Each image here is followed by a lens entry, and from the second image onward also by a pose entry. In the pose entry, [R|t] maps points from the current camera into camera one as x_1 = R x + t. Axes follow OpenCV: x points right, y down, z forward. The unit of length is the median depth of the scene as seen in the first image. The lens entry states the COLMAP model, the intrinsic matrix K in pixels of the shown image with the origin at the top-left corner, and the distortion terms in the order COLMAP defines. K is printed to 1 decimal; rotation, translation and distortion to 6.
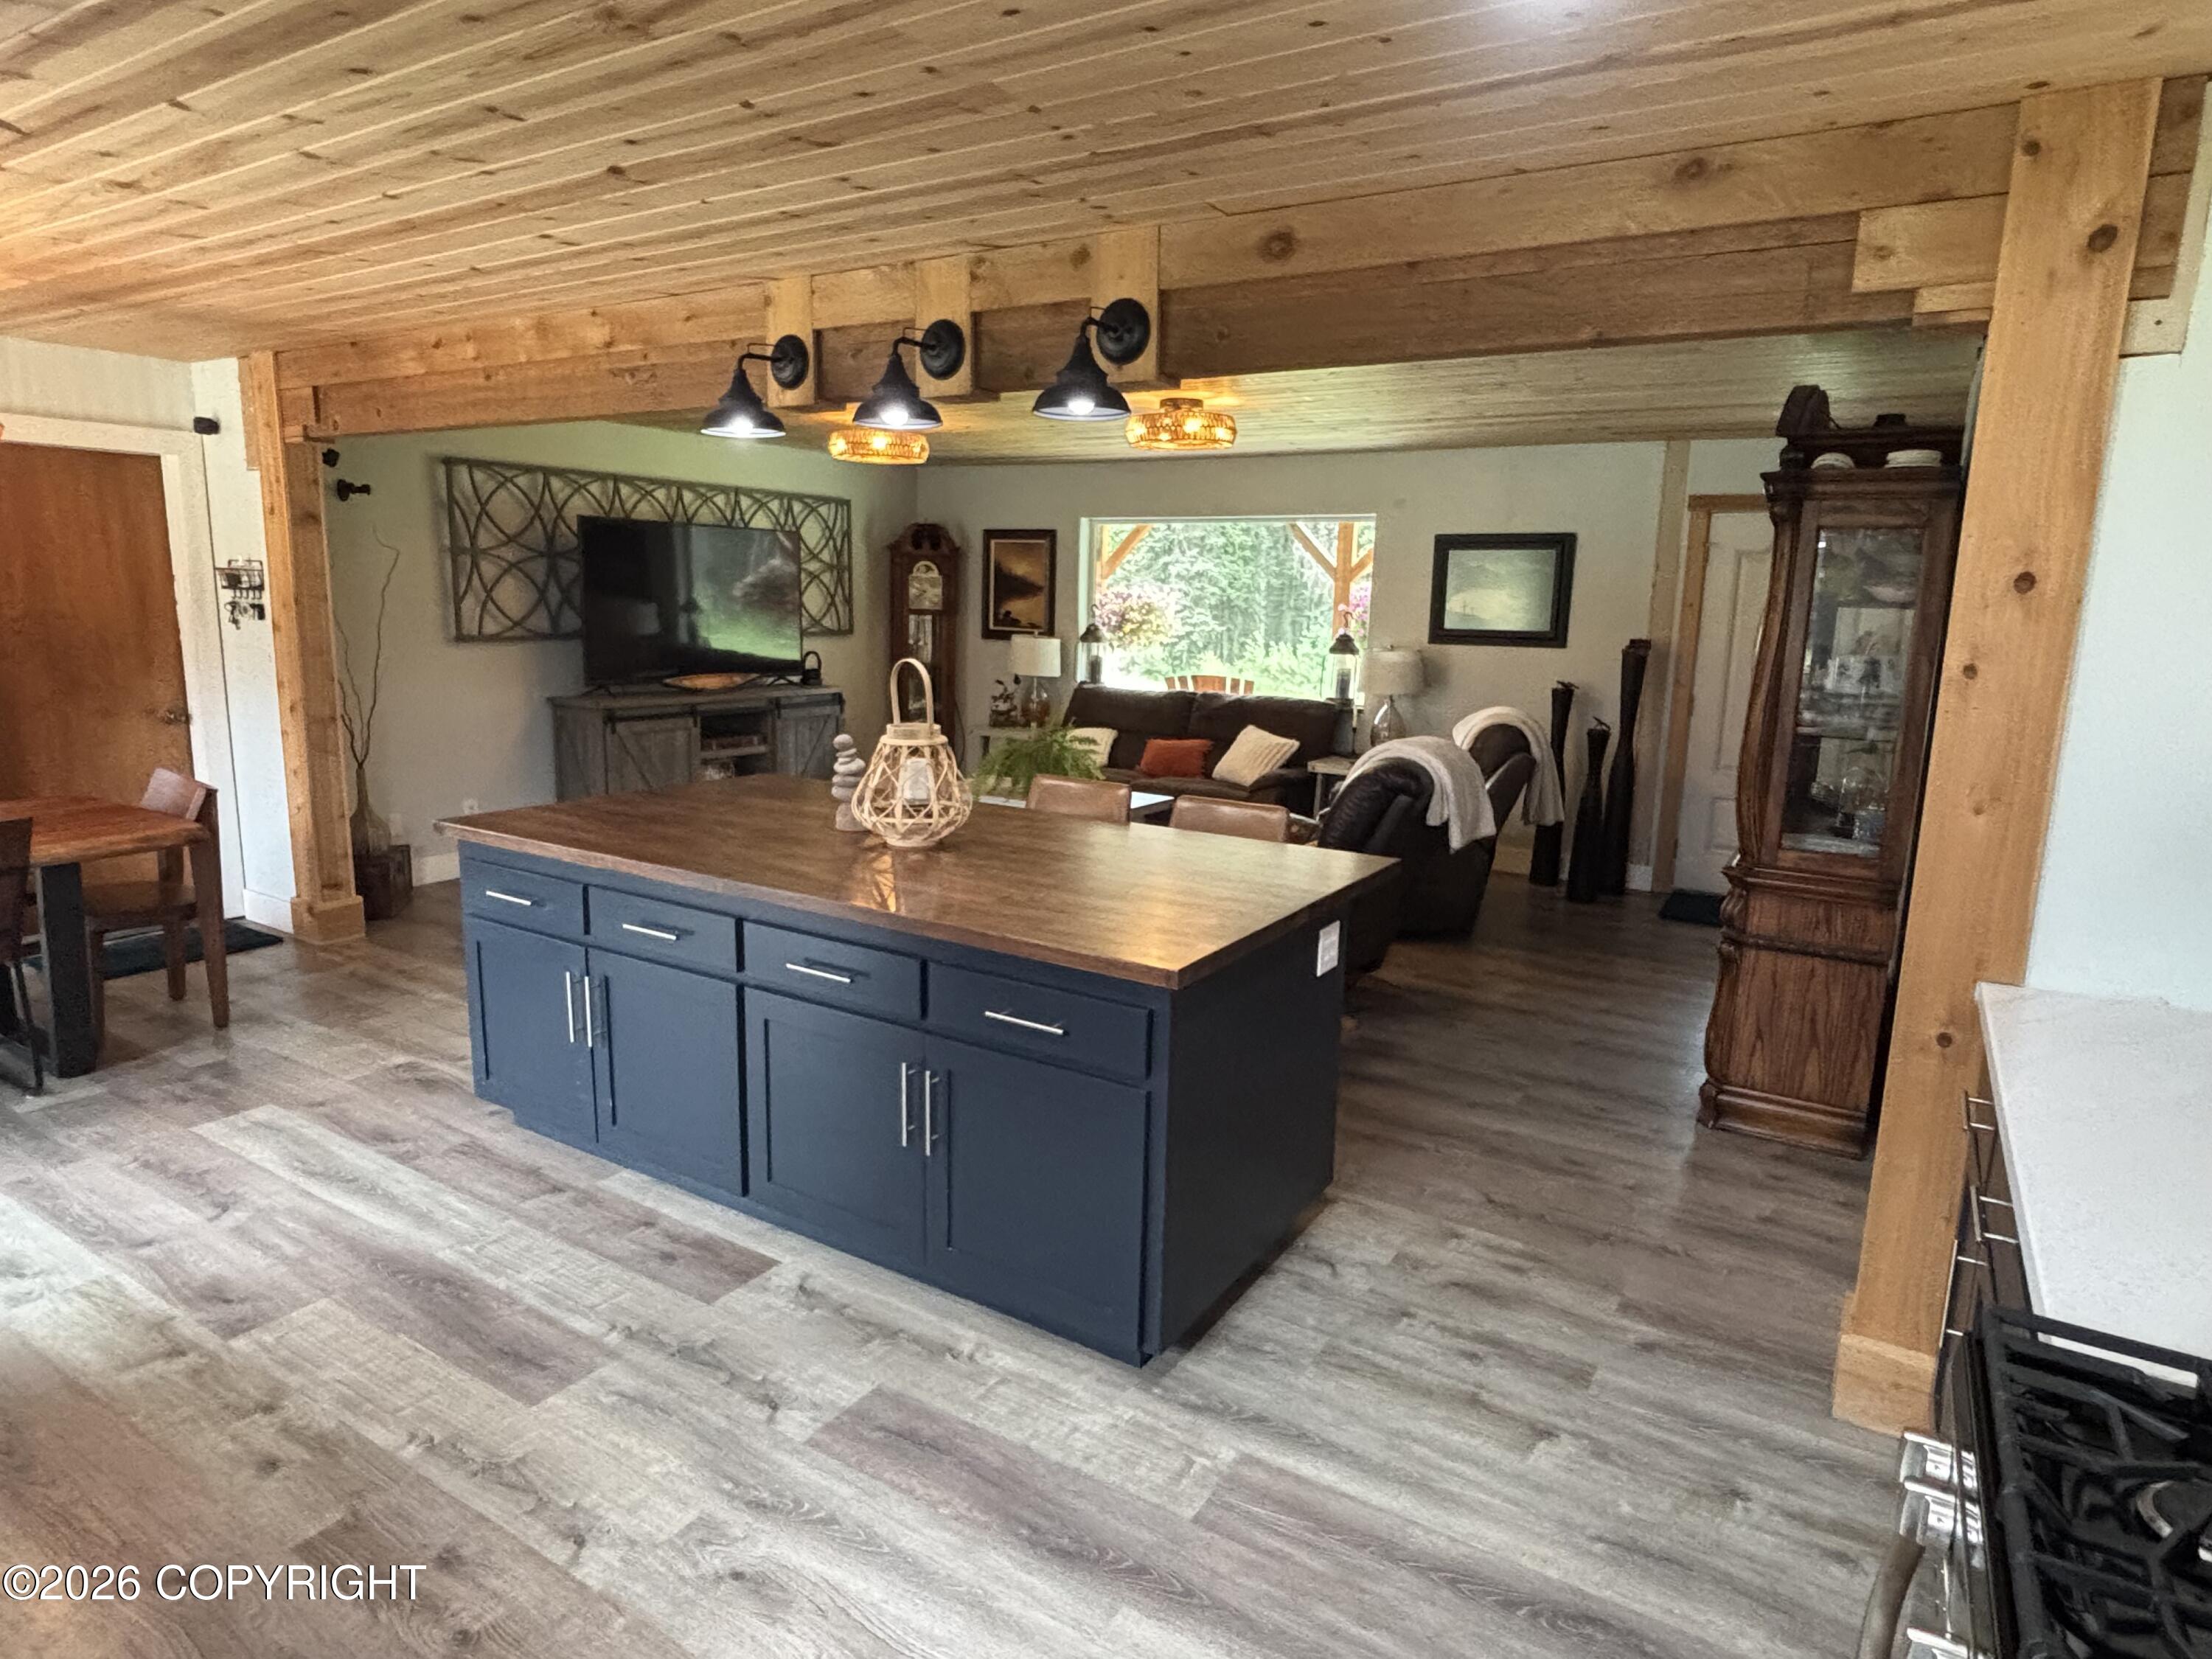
lens RADIAL K [[1251.4, 0, 1102.7], [0, 1251.4, 871.1], [0, 0, 1]] dist [0.001560, -0.000189]
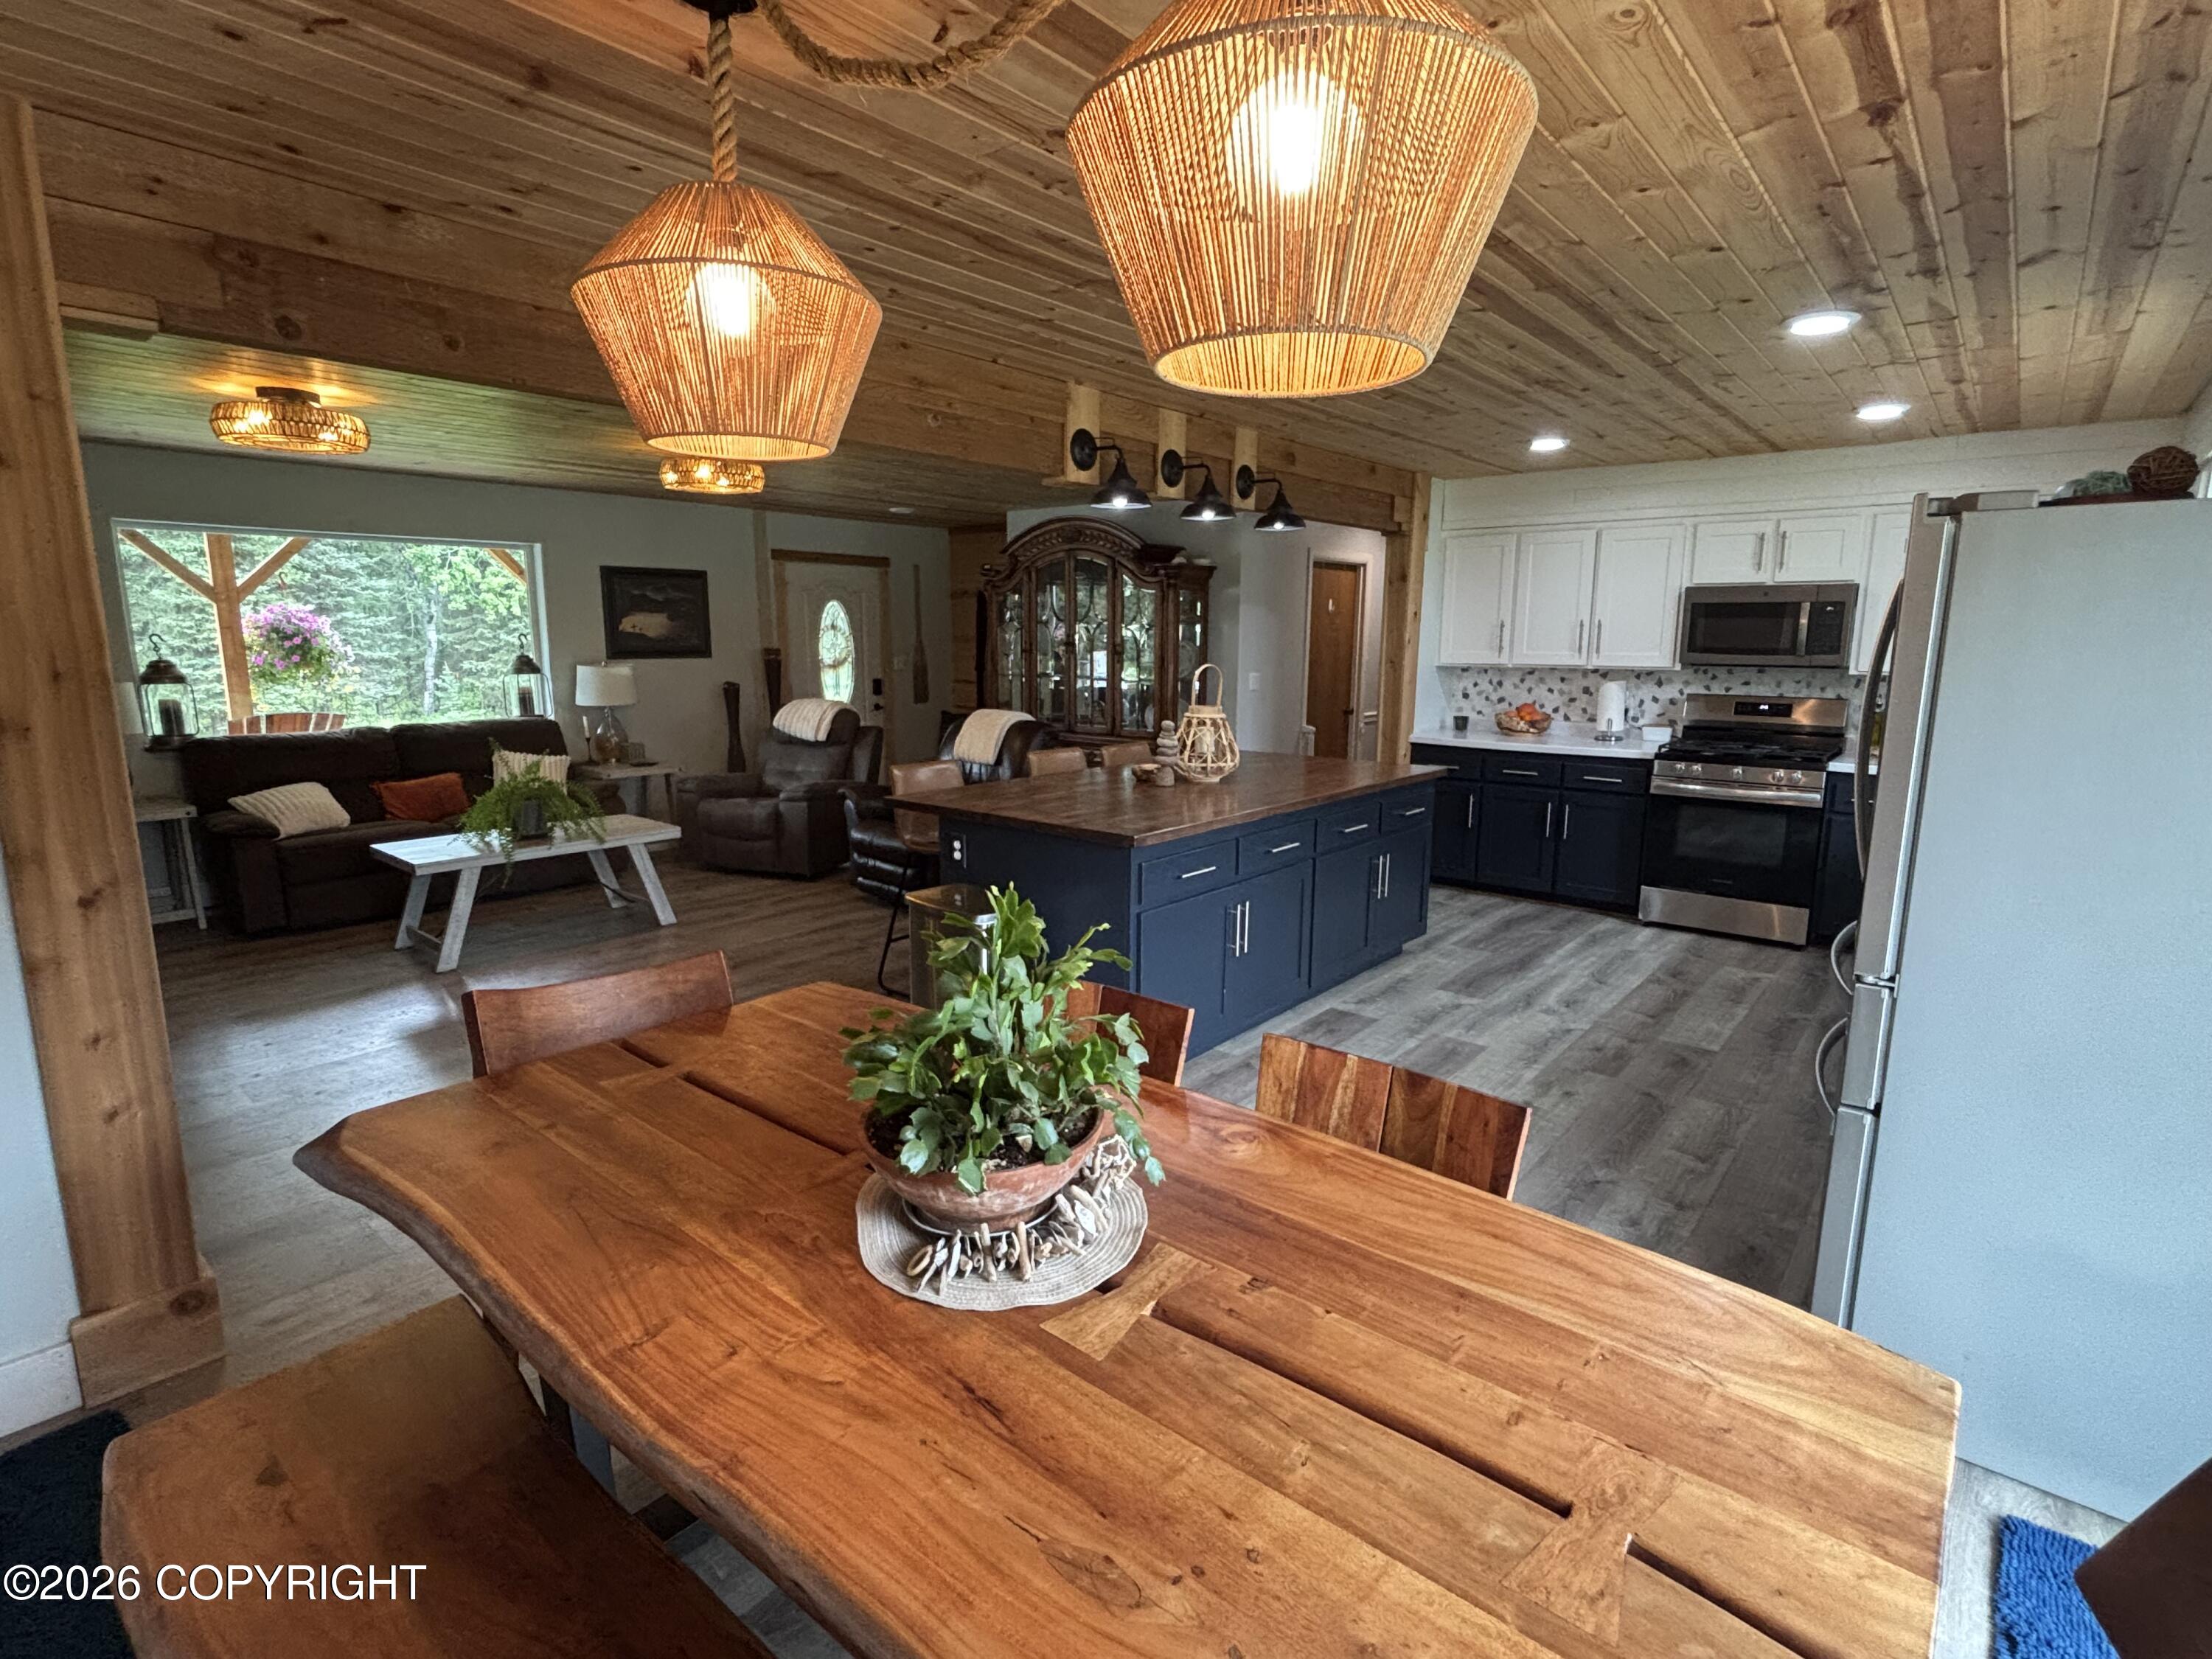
lens RADIAL K [[1093.8, 0, 1106.0], [0, 1093.8, 829.5], [0, 0, 1]] dist [0.024350, 0.000165]
pose [[0.139580, -0.199274, 0.969952, -1.538281], [0.220630, 0.961176, 0.165721, -0.214473], [-0.965318, 0.190869, 0.178127, 0.887076]]
